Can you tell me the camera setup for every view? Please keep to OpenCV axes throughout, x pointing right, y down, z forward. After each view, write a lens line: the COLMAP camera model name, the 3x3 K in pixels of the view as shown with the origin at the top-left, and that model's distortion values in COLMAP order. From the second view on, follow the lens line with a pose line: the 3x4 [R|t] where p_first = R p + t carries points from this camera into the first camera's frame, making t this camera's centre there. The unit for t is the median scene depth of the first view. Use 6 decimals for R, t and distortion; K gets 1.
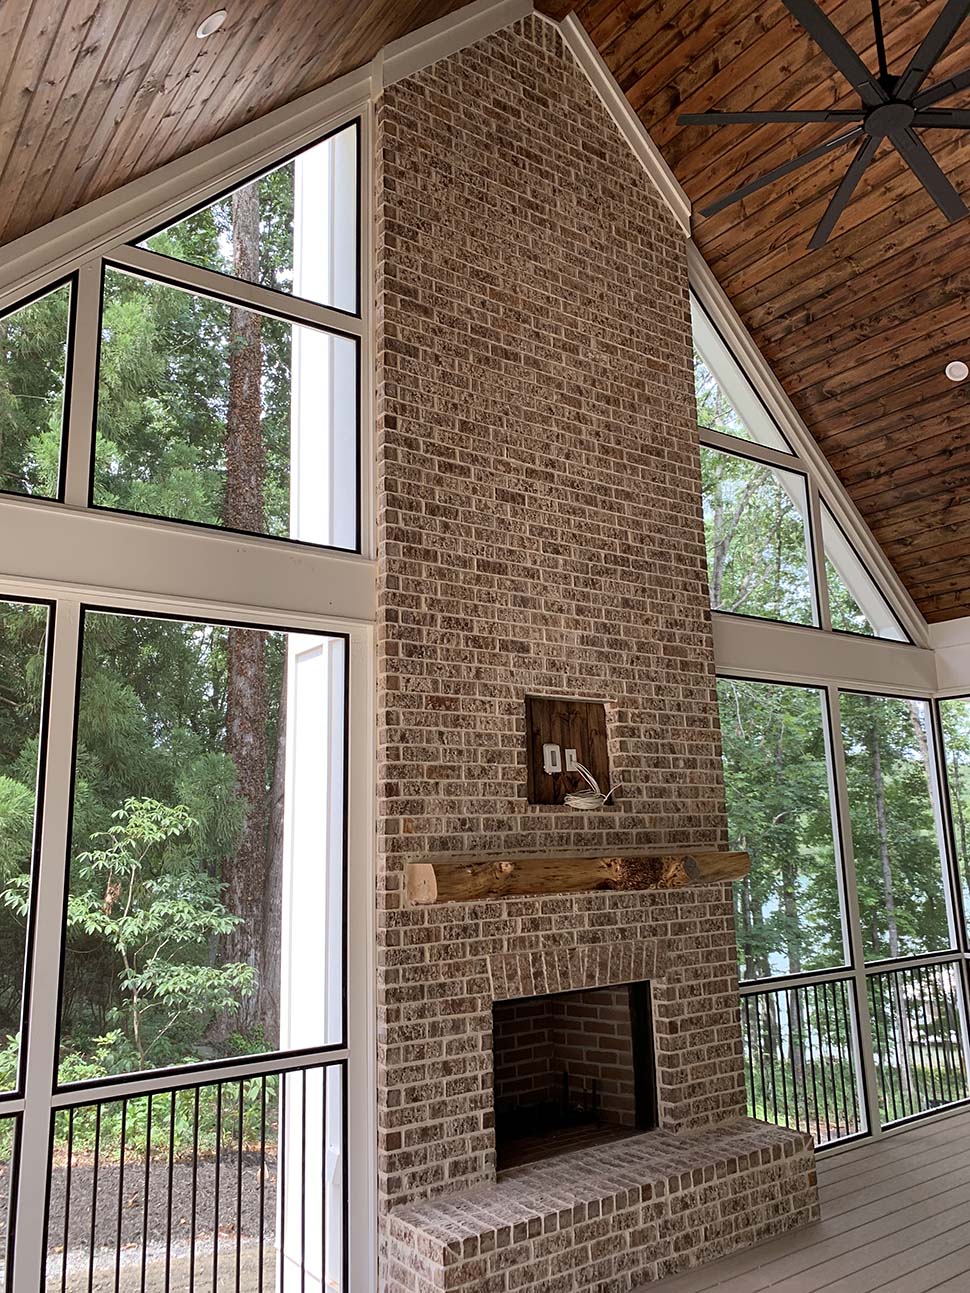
lens RADIAL K [[988.6, 0, 483.2], [0, 988.6, 655.5], [0, 0, 1]] dist [0.047416, -0.051886]
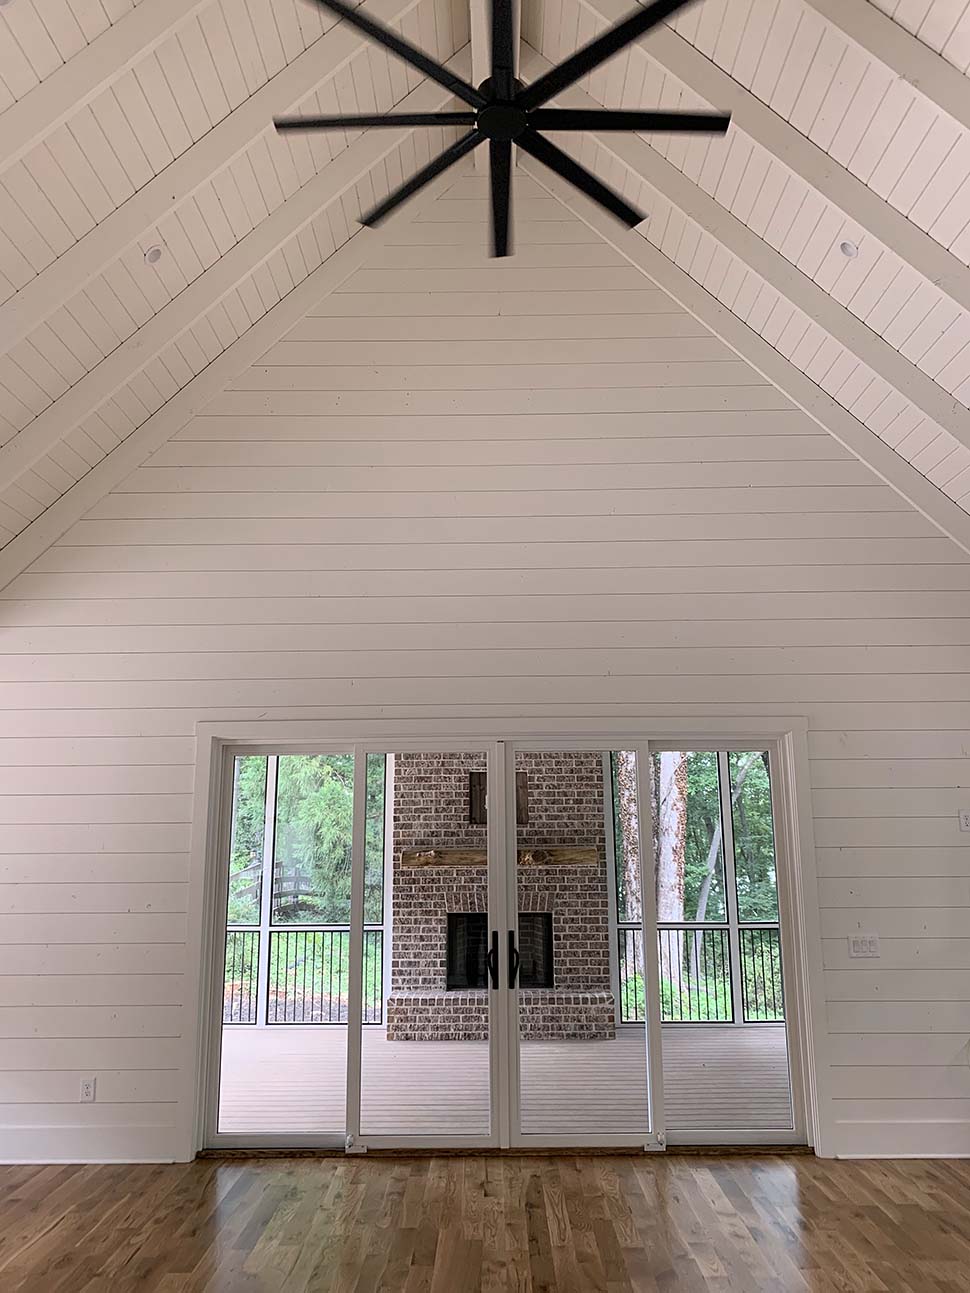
lens RADIAL K [[988.6, 0, 486.3], [0, 988.6, 639.1], [0, 0, 1]] dist [0.047416, -0.051886]
pose [[0.810319, -0.096819, -0.577936, 1.429560], [0.095118, 0.994909, -0.033308, -0.183303], [0.578218, -0.027981, 0.815402, -0.754917]]
